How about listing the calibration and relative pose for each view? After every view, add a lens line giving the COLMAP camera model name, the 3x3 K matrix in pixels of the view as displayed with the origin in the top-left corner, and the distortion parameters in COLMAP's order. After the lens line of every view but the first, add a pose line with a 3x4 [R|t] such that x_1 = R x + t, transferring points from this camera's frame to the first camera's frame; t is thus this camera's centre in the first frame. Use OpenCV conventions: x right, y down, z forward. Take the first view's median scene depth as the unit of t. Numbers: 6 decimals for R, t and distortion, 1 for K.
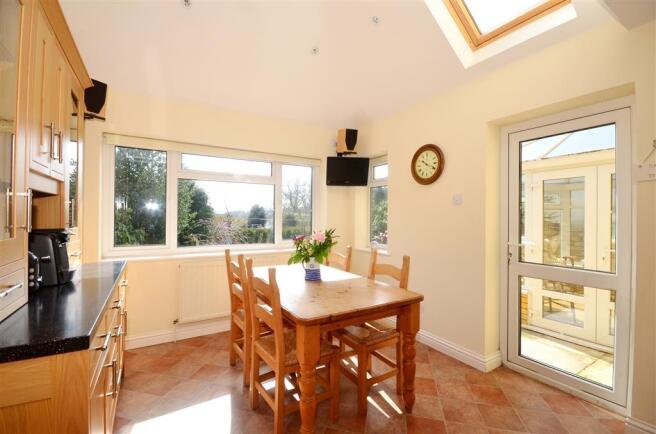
lens RADIAL K [[288.3, 0, 326.4], [0, 288.3, 216.7], [0, 0, 1]] dist [-0.004396, -0.001815]
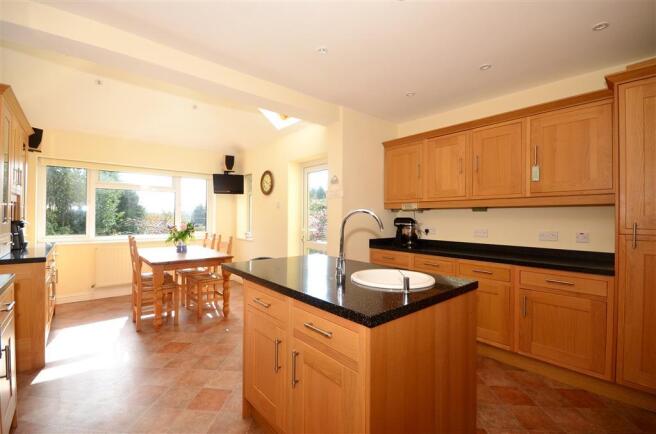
lens RADIAL K [[288.3, 0, 328.3], [0, 288.3, 215.5], [0, 0, 1]] dist [-0.004396, -0.001815]
pose [[0.985831, 0.001950, 0.167730, 0.397979], [-0.001411, 0.999993, -0.003330, 0.006250], [-0.167735, 0.003046, 0.985827, -0.625561]]
